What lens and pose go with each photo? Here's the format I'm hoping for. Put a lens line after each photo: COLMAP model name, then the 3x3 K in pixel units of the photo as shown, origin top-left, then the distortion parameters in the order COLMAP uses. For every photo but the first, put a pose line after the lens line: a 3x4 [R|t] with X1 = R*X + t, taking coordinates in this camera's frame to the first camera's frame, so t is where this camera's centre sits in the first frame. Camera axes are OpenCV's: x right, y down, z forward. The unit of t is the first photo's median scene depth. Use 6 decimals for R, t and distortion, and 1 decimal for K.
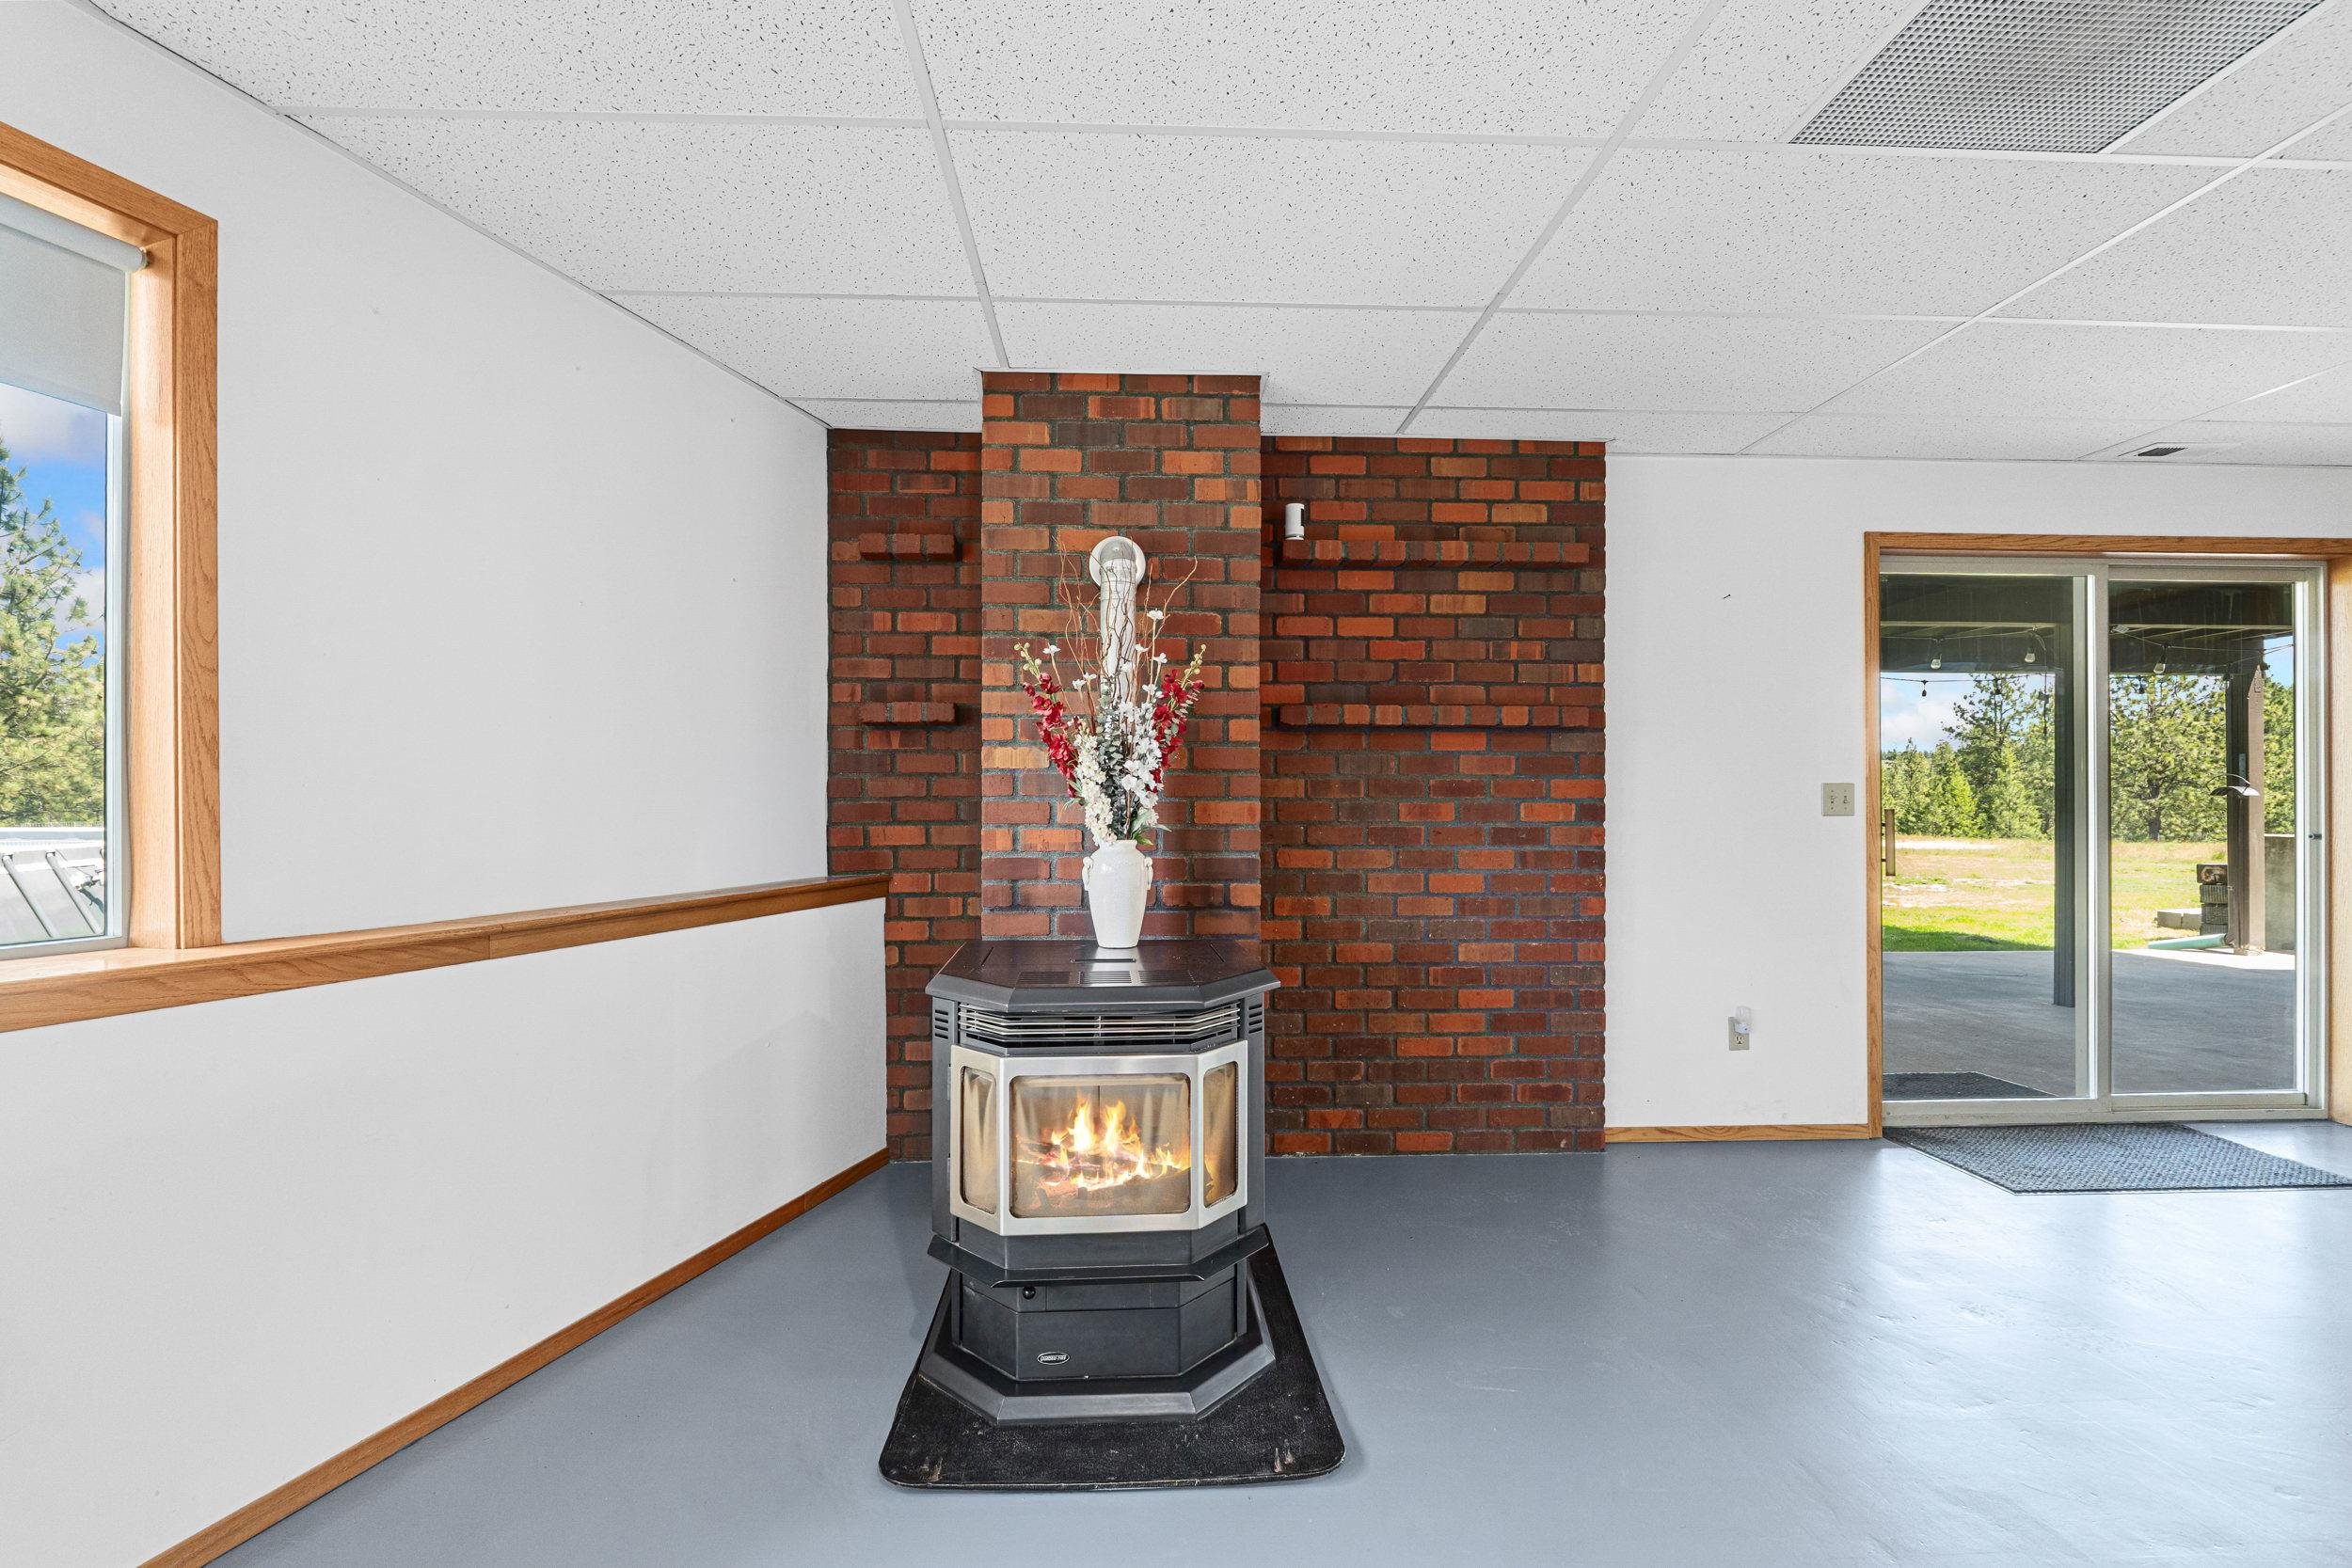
lens RADIAL K [[990.2, 0, 1176.0], [0, 990.2, 784.0], [0, 0, 1]] dist [-0.003427, -0.000177]
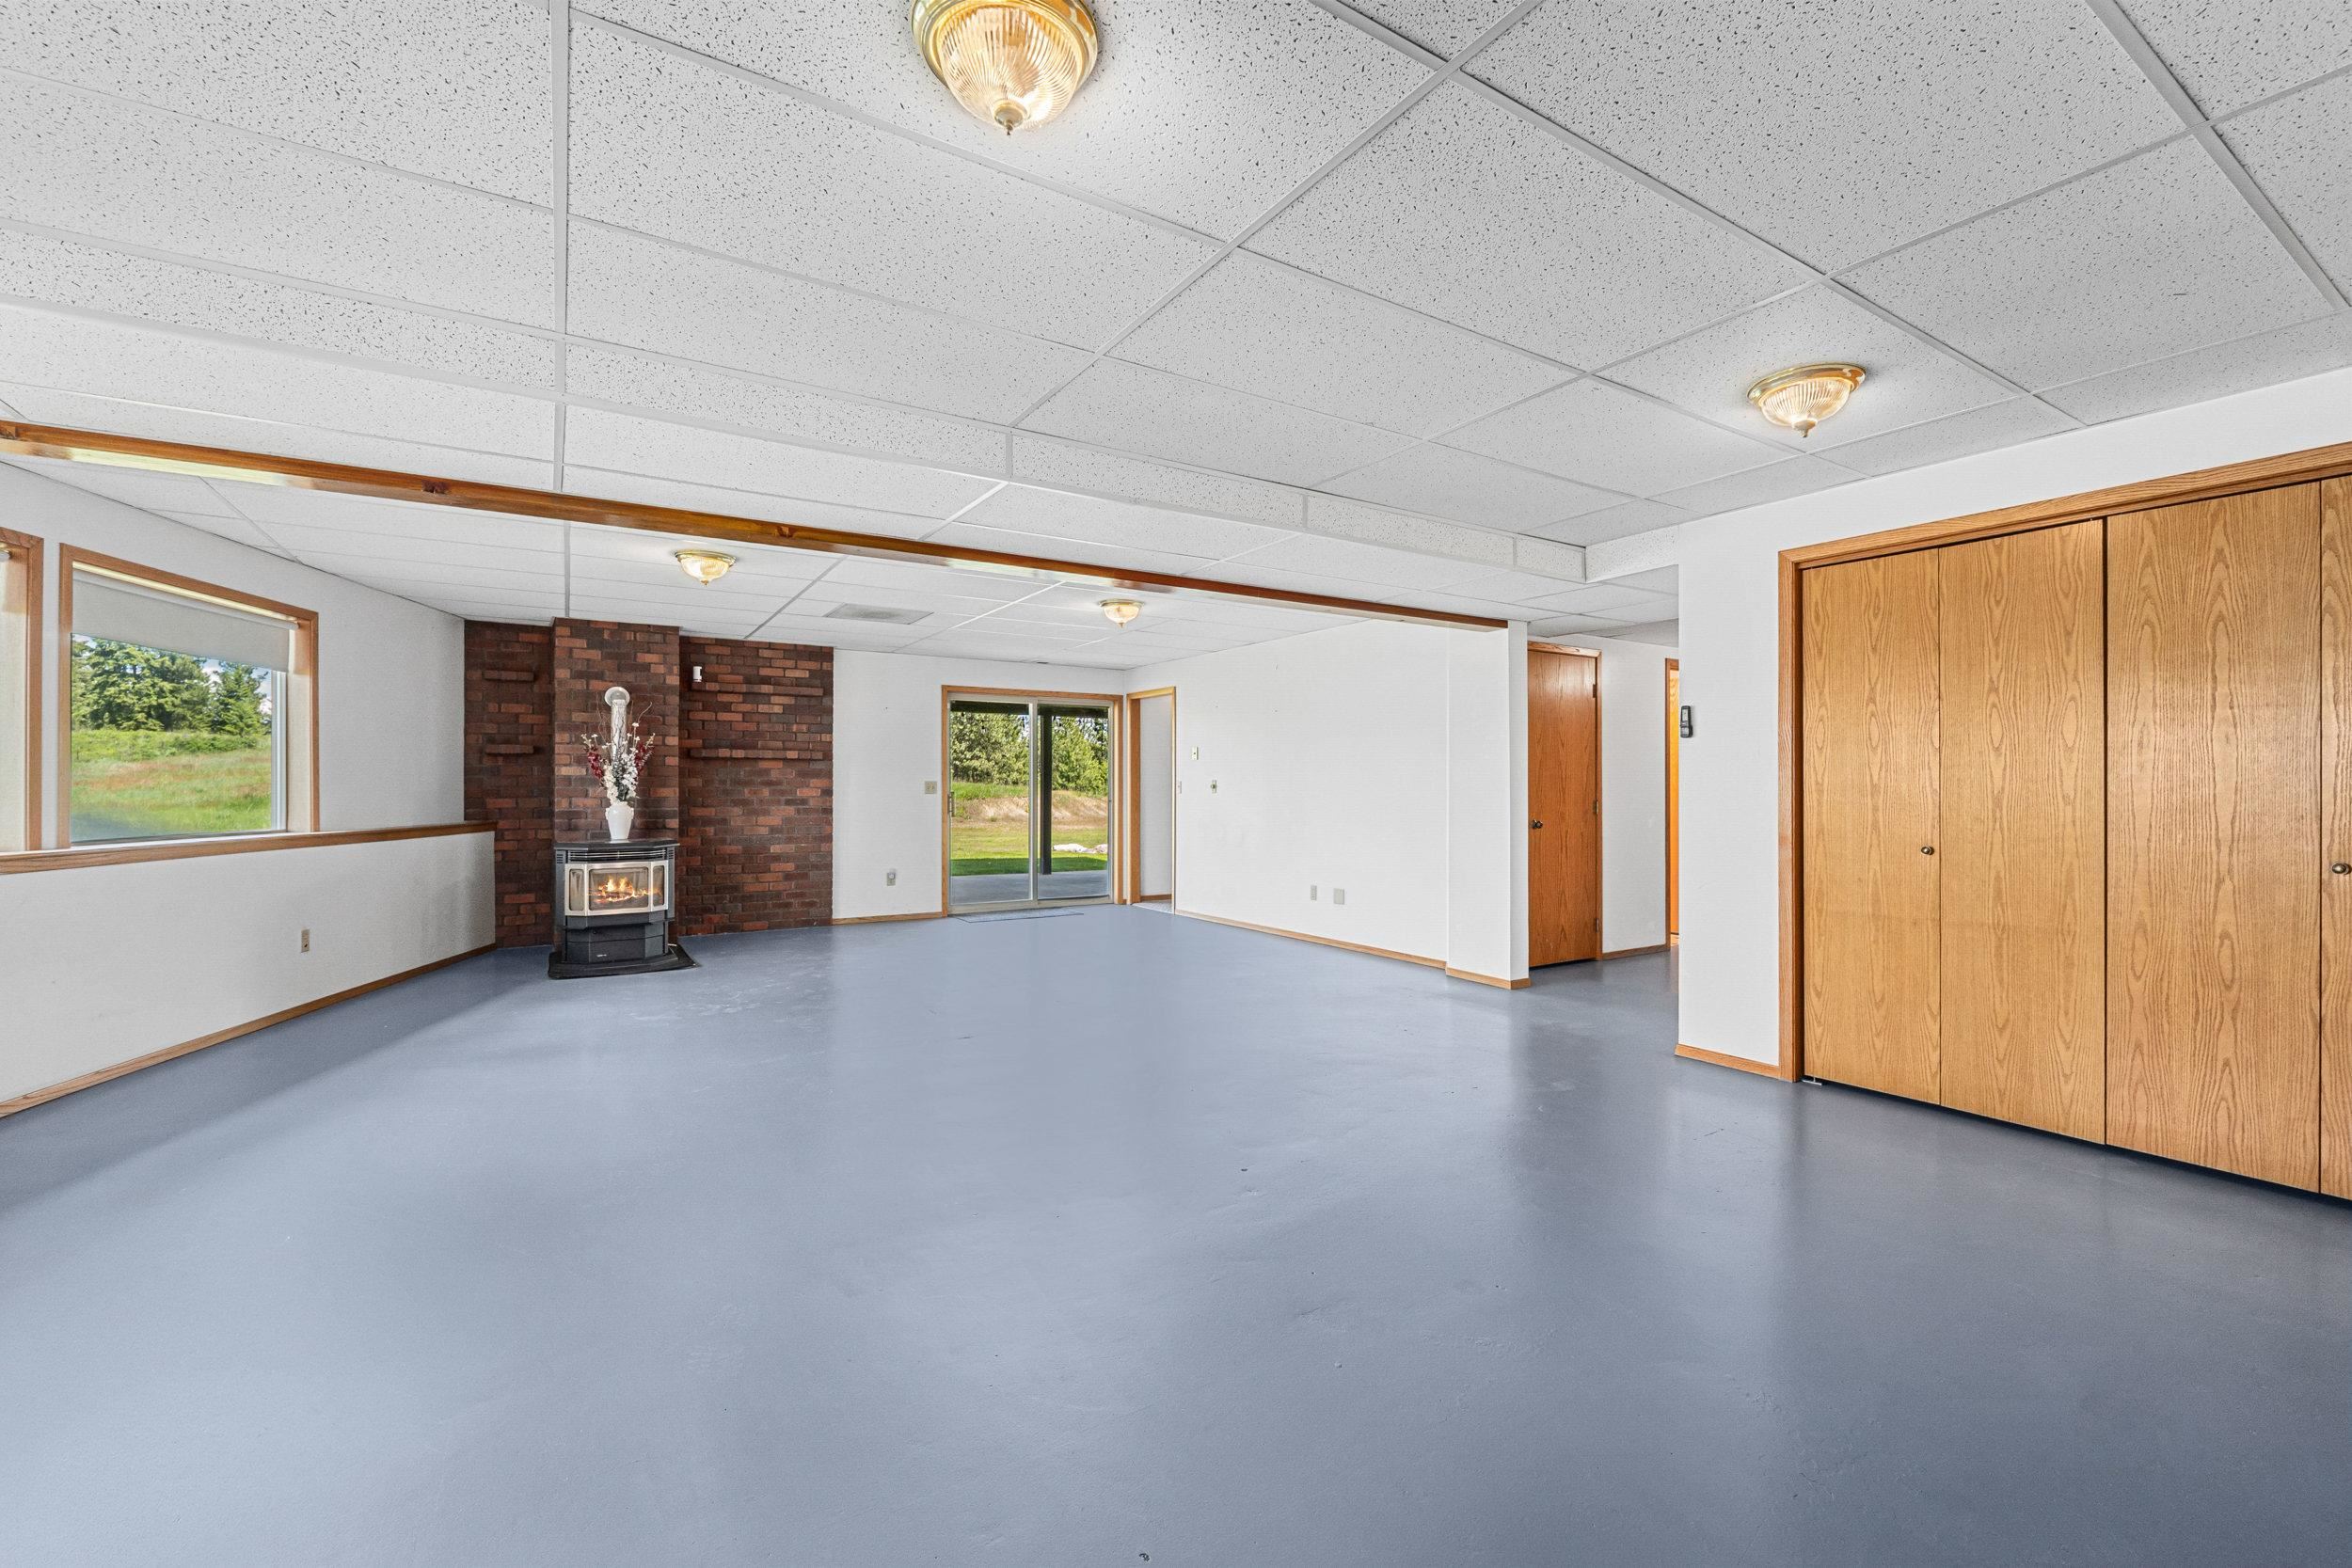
lens RADIAL K [[990.2, 0, 1176.0], [0, 990.2, 784.0], [0, 0, 1]] dist [-0.003427, -0.000177]
pose [[0.875093, 0.002565, 0.483948, -0.027387], [-0.009393, 0.999888, 0.011685, -0.032336], [-0.483863, -0.014771, 0.875019, -1.716344]]
